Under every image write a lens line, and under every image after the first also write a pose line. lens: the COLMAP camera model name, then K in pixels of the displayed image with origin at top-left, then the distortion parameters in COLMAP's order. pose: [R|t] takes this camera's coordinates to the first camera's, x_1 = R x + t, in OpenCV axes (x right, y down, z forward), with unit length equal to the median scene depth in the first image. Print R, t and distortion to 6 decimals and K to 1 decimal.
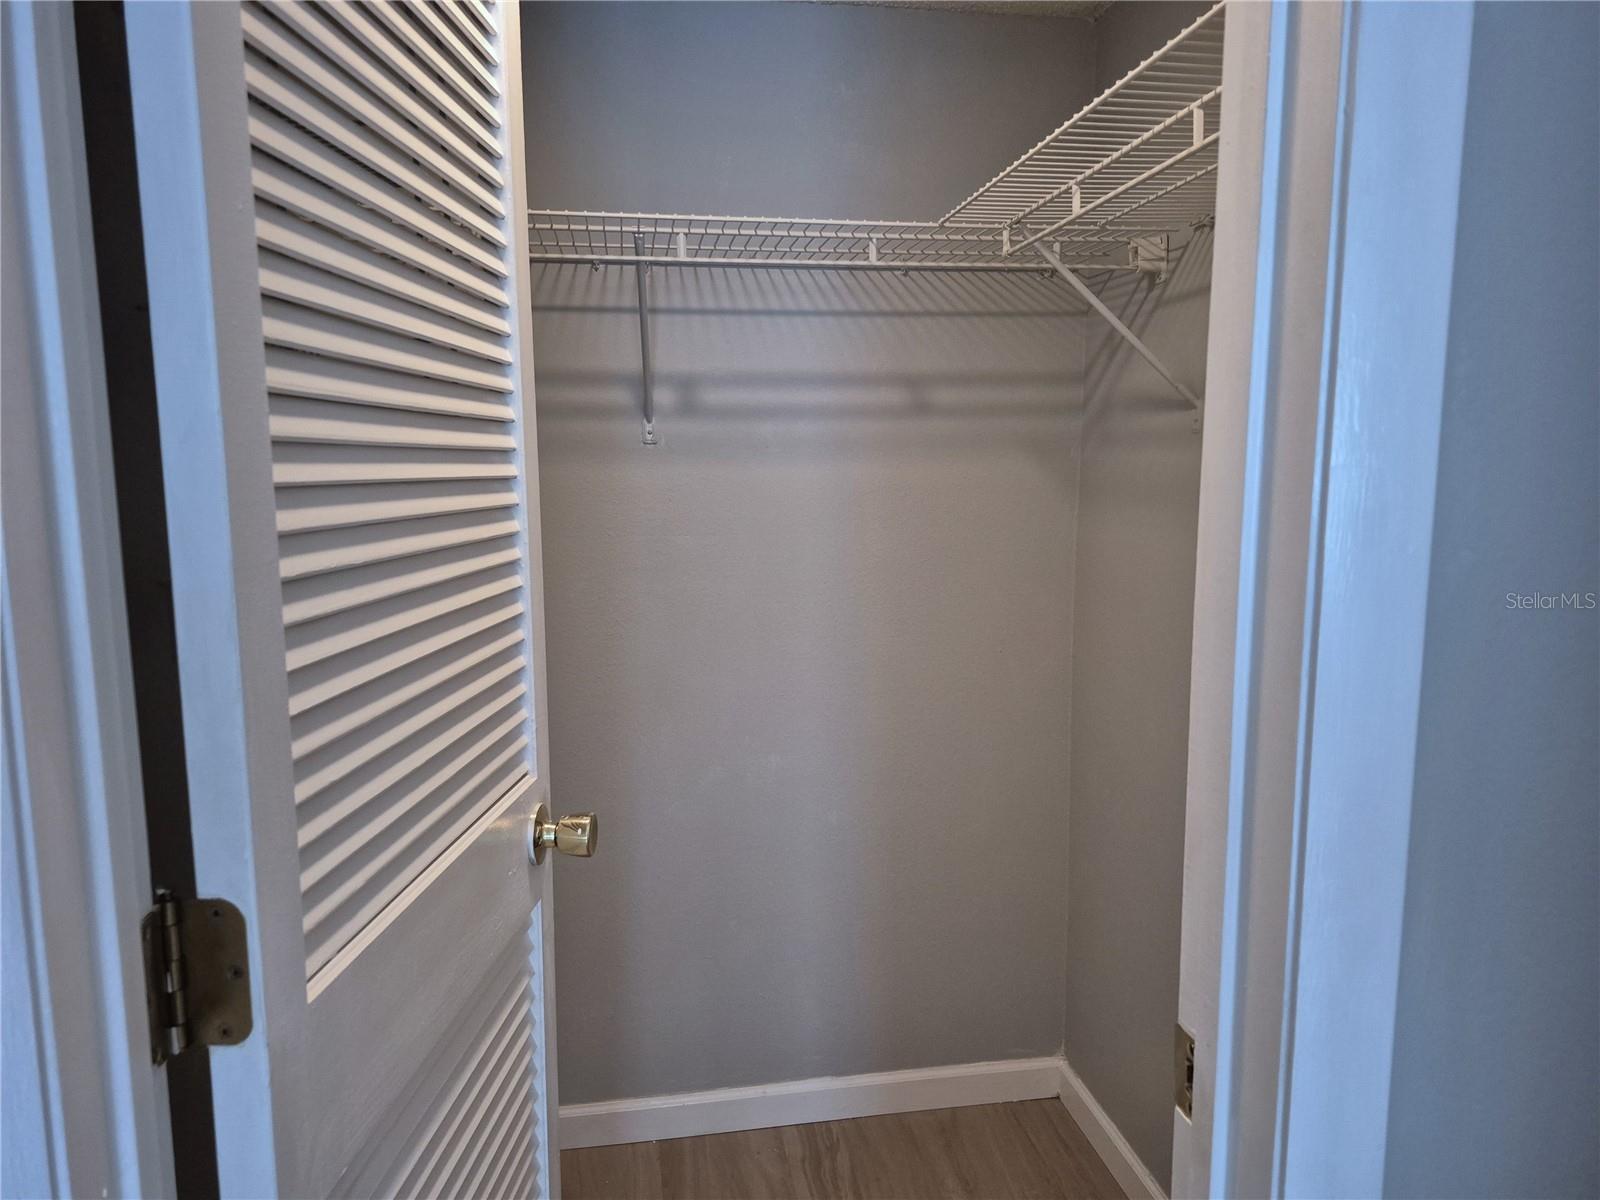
lens RADIAL K [[1102.7, 0, 804.0], [0, 1102.7, 599.4], [0, 0, 1]] dist [0.054810, -0.051597]
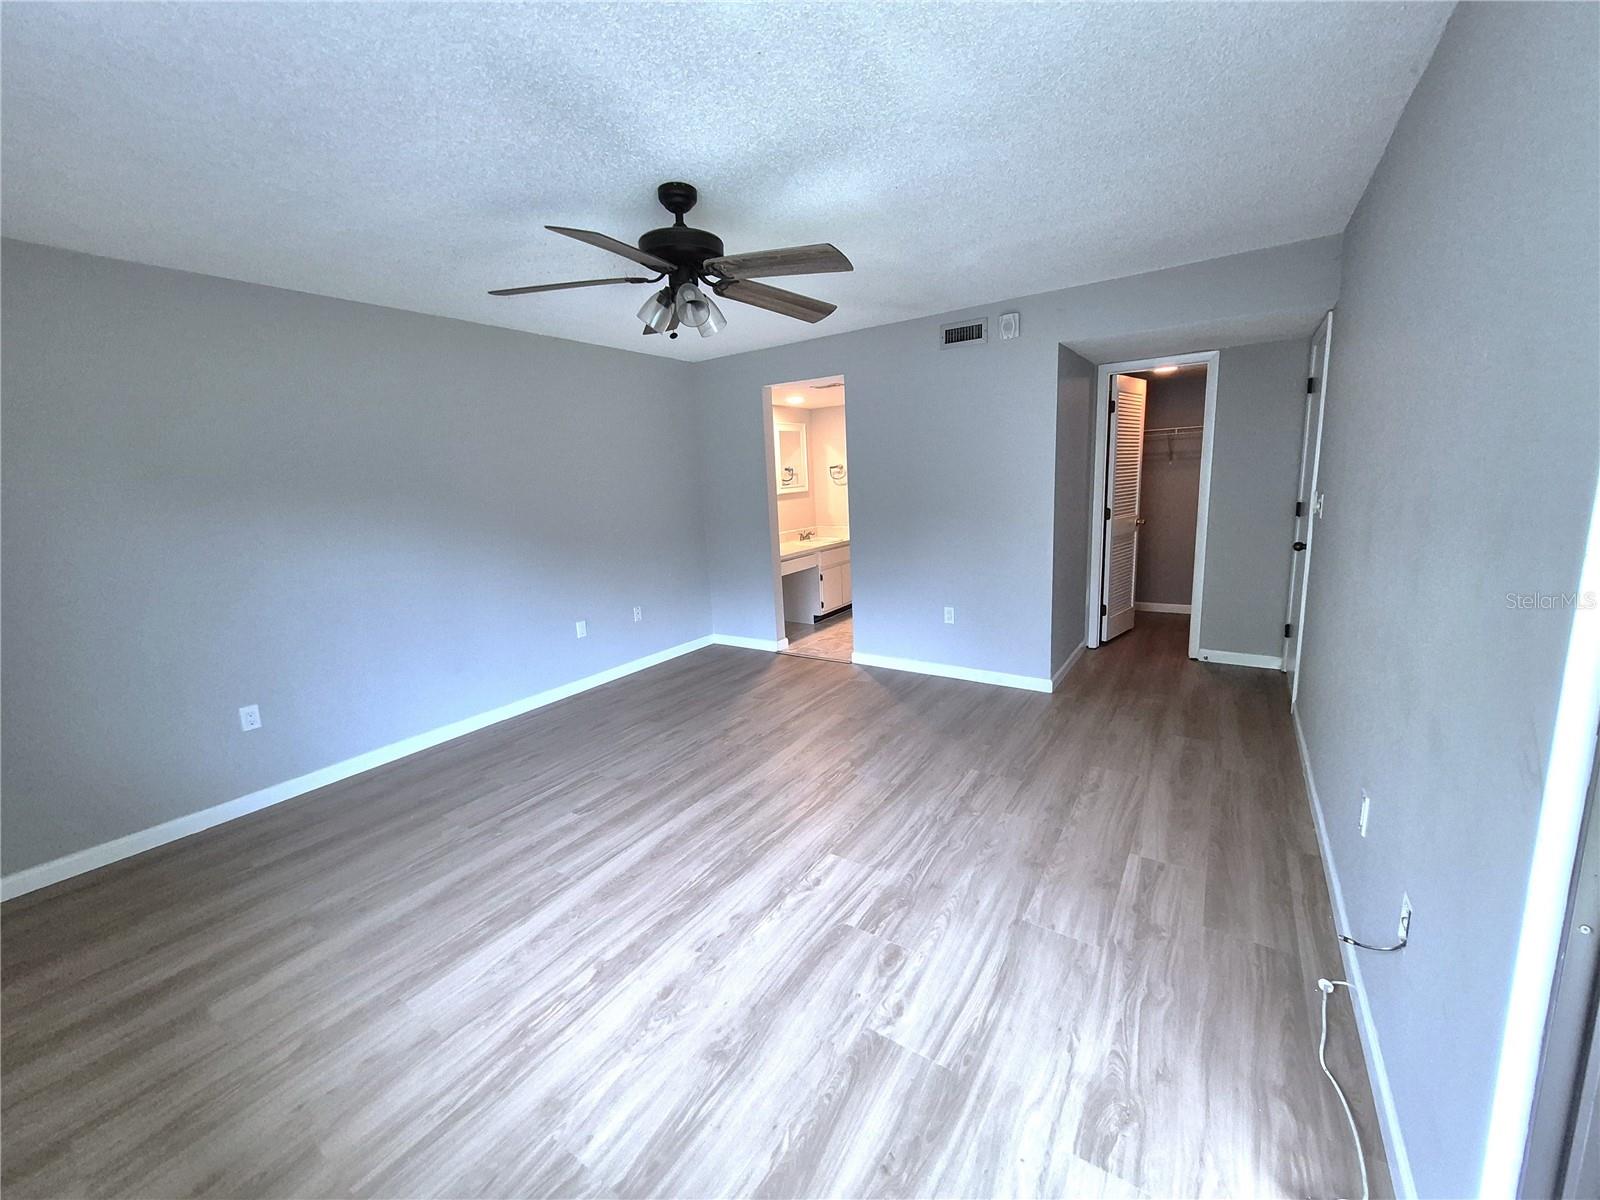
lens RADIAL K [[626.0, 0, 799.8], [0, 626.0, 590.4], [0, 0, 1]] dist [0.005431, -0.000233]
pose [[0.740057, 0.093781, -0.665974, 0.526945], [-0.055867, 0.995380, 0.078085, 0.263972], [0.670220, -0.020581, 0.741877, -2.068112]]
